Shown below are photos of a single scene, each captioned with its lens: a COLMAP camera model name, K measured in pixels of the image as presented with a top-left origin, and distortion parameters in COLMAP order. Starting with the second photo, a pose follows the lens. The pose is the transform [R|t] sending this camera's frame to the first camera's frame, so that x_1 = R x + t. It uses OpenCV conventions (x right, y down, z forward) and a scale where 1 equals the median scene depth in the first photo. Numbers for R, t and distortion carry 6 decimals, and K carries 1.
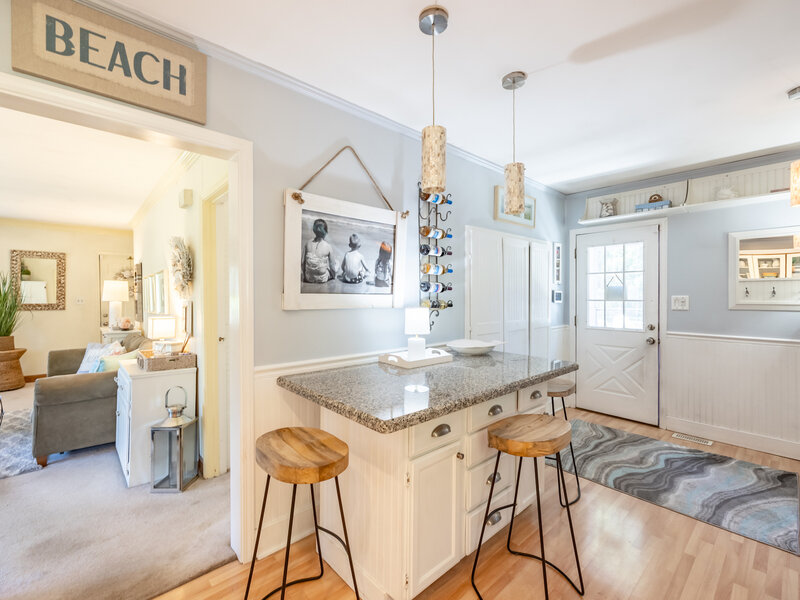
lens RADIAL K [[363.8, 0, 403.4], [0, 363.8, 298.7], [0, 0, 1]] dist [0.001625, 0.001074]
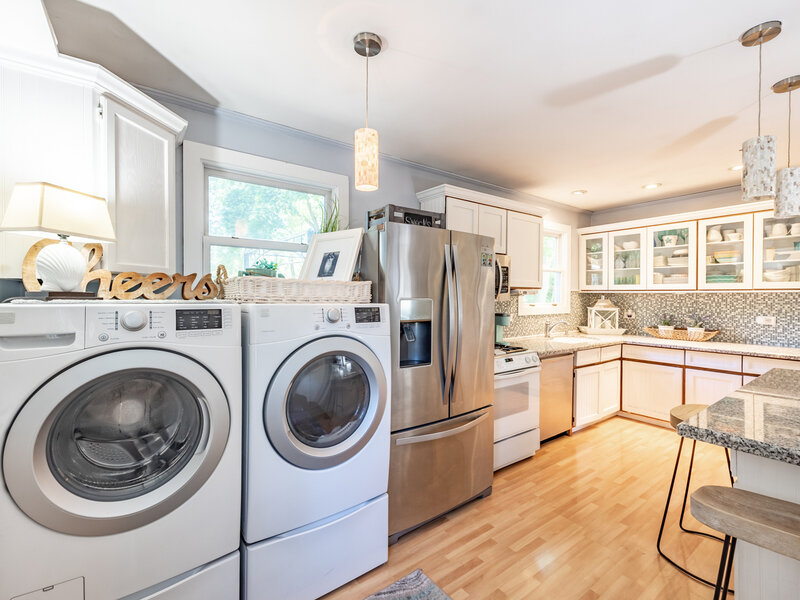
lens RADIAL K [[363.8, 0, 397.4], [0, 363.8, 299.7], [0, 0, 1]] dist [0.001625, 0.001074]
pose [[-0.993825, 0.003708, 0.110892, 0.552281], [0.006152, 0.999746, 0.021703, -0.018283], [-0.110784, 0.022251, -0.993595, 1.042494]]
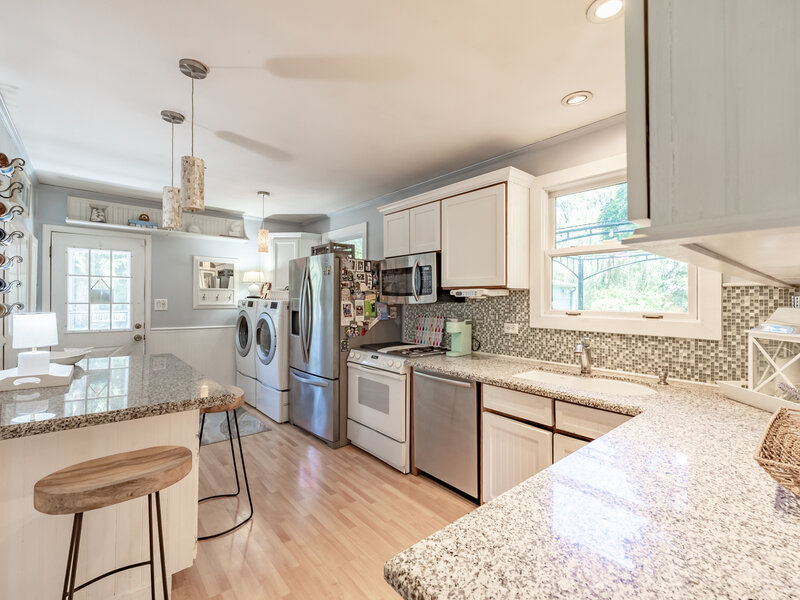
lens RADIAL K [[363.8, 0, 401.1], [0, 363.8, 300.0], [0, 0, 1]] dist [0.001625, 0.001074]
pose [[0.027810, 0.002446, 0.999610, -0.472859], [0.003782, 0.999990, -0.002552, 0.001219], [-0.999606, 0.003852, 0.027801, 0.124073]]
